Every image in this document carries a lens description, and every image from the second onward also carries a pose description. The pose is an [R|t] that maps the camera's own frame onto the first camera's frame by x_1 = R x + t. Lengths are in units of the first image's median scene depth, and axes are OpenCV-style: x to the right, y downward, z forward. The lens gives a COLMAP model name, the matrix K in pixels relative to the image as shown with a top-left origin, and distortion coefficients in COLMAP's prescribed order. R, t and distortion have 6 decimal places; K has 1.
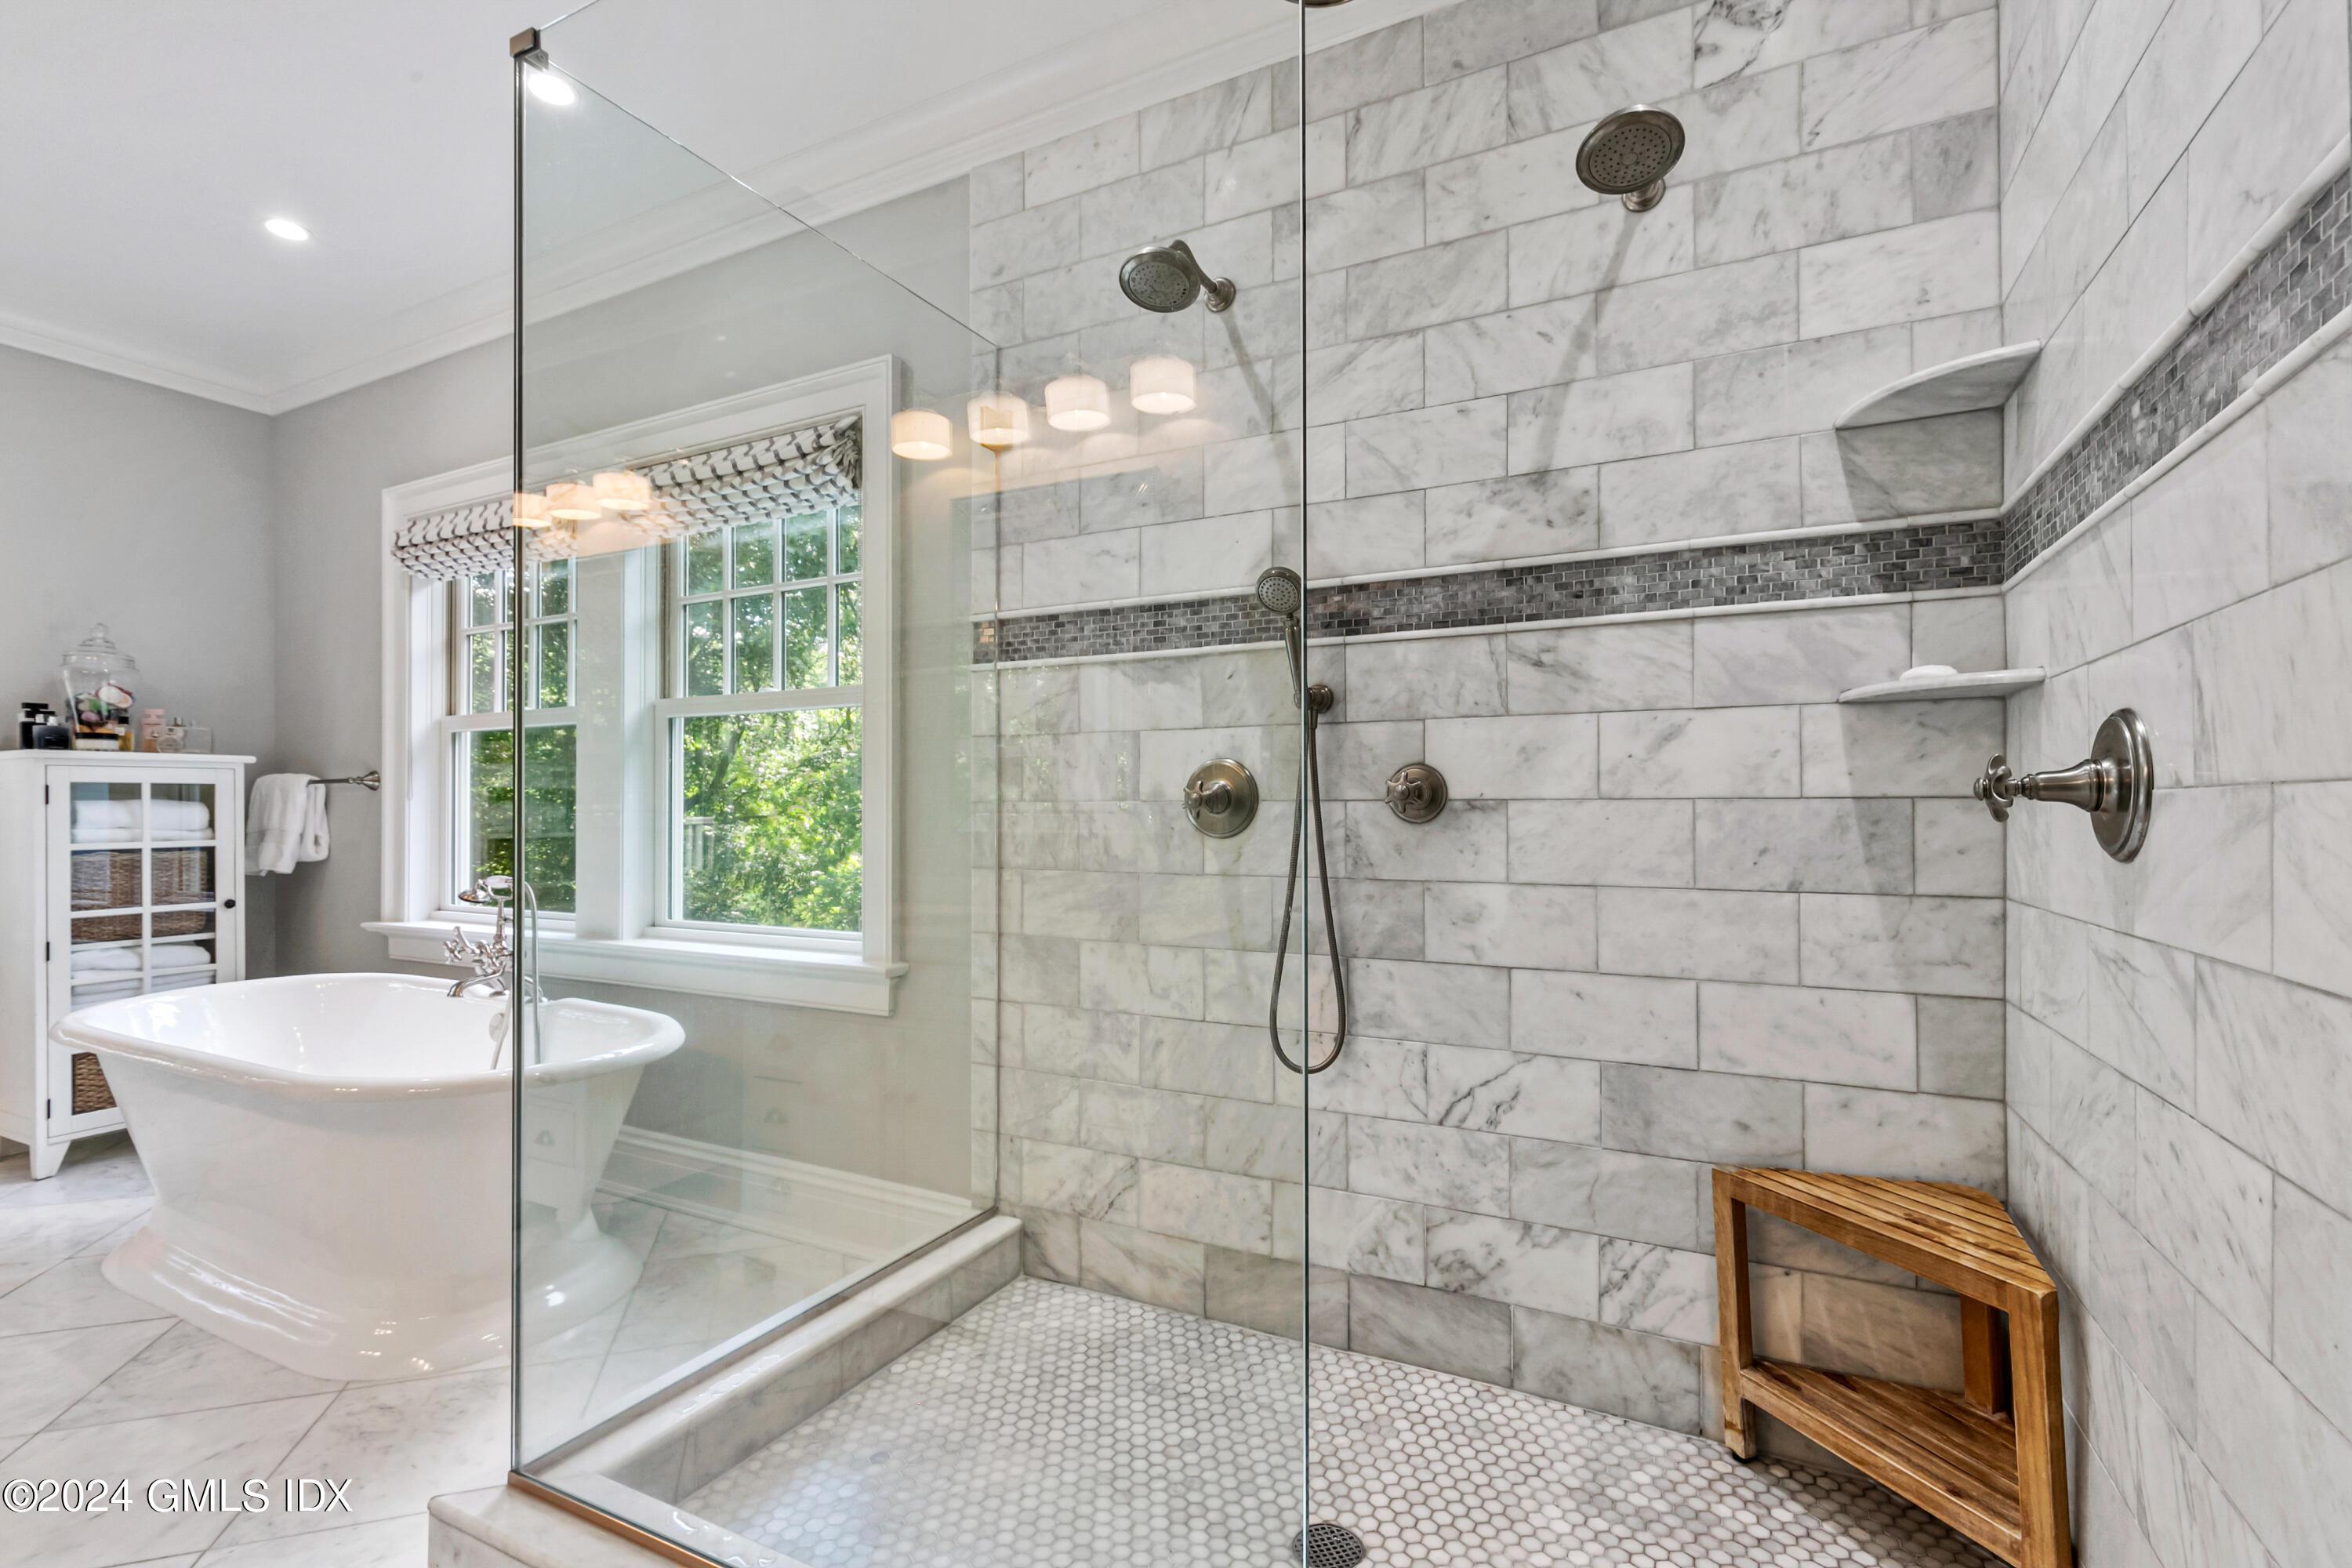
lens RADIAL K [[1058.3, 0, 1180.1], [0, 1058.3, 793.6], [0, 0, 1]] dist [0.001678, -0.000459]
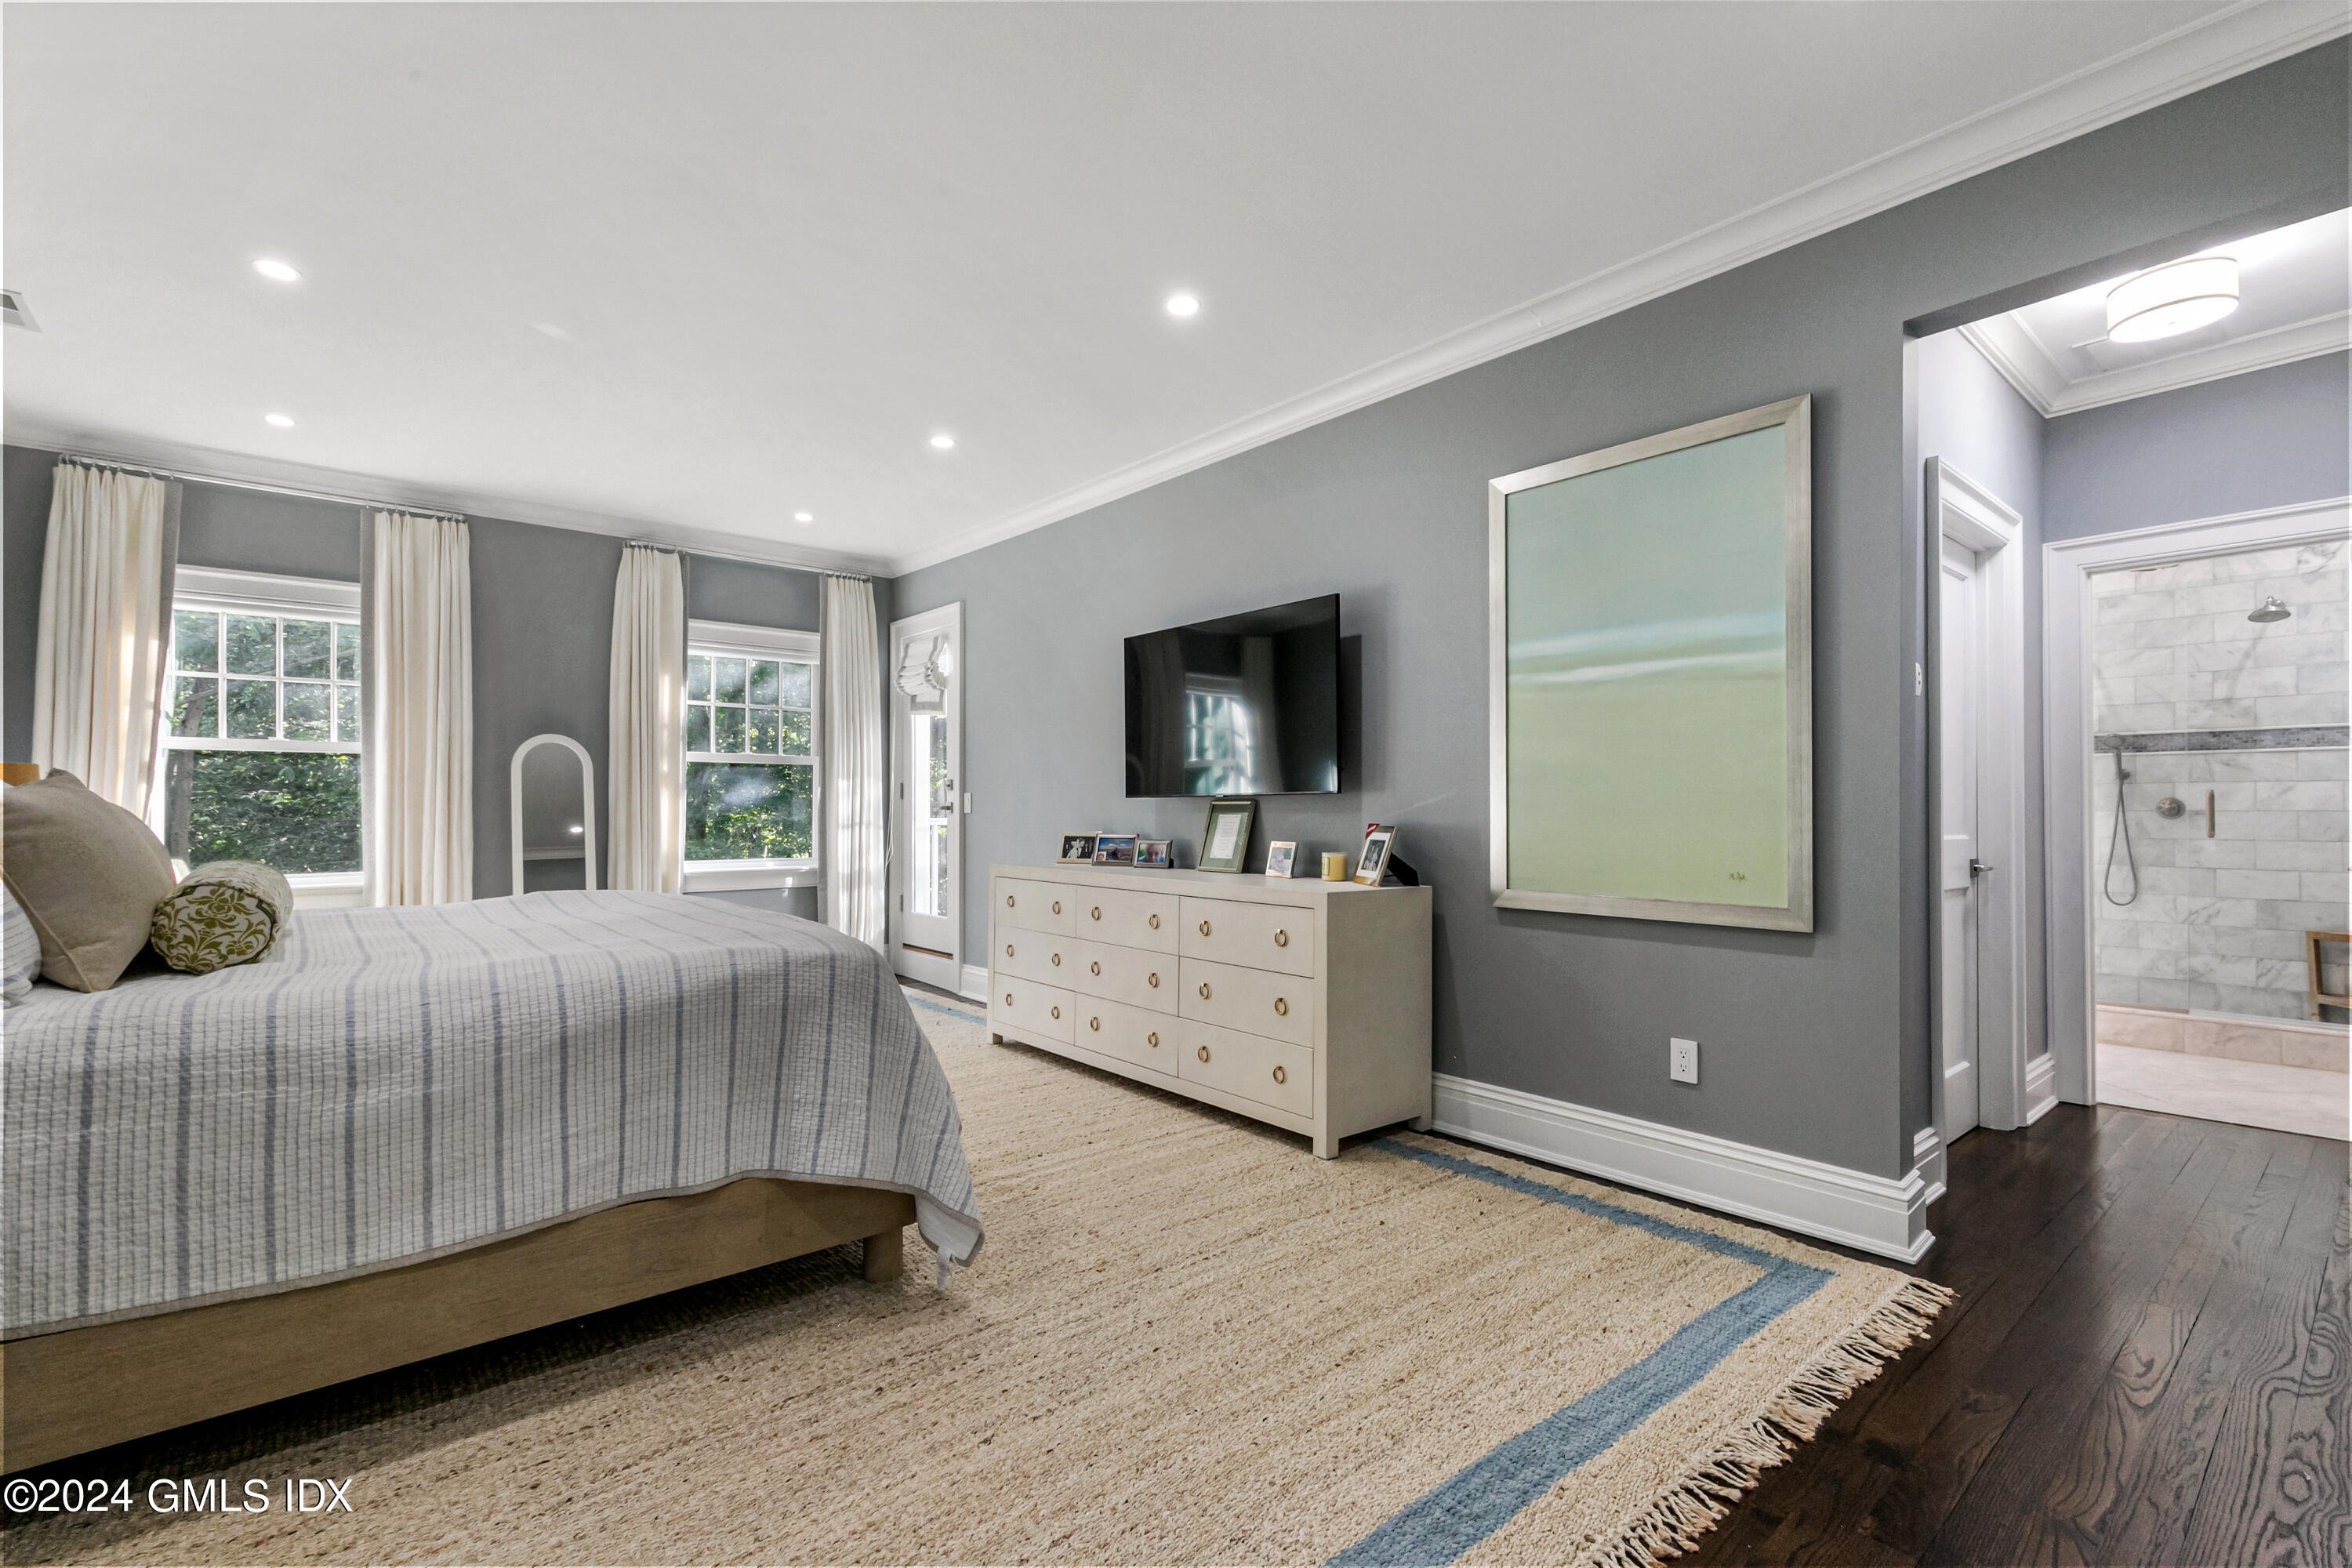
lens RADIAL K [[1058.3, 0, 1162.0], [0, 1058.3, 789.6], [0, 0, 1]] dist [0.001678, -0.000459]
pose [[0.920748, -0.000974, -0.390157, -1.223024], [-0.001118, 0.999986, -0.005135, -0.034215], [0.390156, 0.005164, 0.920734, -2.825400]]
